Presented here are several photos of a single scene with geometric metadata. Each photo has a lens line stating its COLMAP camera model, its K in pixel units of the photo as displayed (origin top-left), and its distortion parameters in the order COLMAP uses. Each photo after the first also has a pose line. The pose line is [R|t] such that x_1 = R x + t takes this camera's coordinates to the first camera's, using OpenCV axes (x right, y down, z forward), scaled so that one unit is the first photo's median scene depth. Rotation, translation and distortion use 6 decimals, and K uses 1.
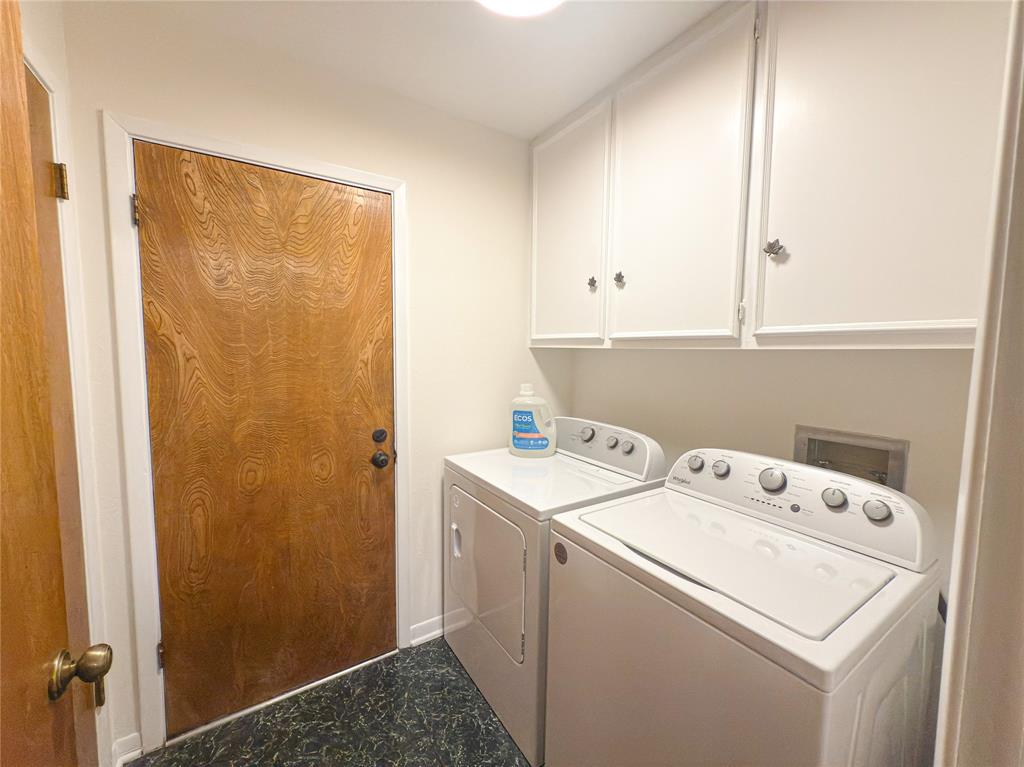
lens RADIAL K [[407.6, 0, 509.2], [0, 407.6, 380.3], [0, 0, 1]] dist [-0.000382, 0.001047]
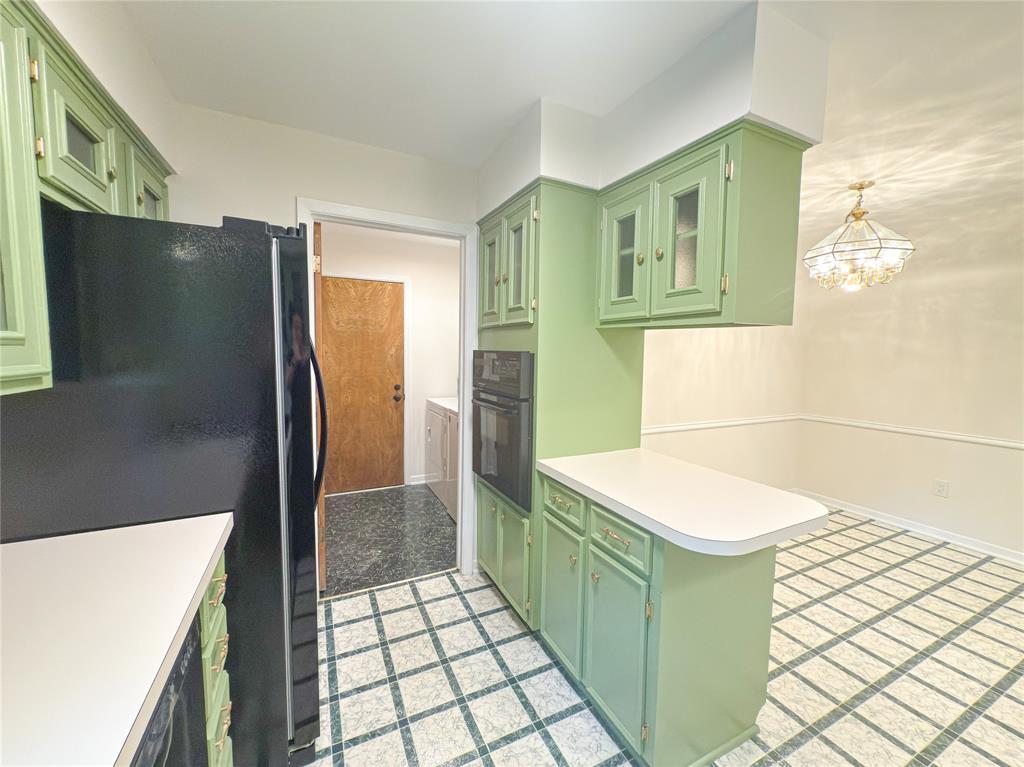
lens RADIAL K [[407.6, 0, 510.9], [0, 407.6, 372.5], [0, 0, 1]] dist [-0.000382, 0.001047]
pose [[0.992997, 0.005105, -0.118025, 0.590583], [-0.008160, 0.999644, -0.025412, 0.107107], [0.117853, 0.026197, 0.992685, -1.213815]]
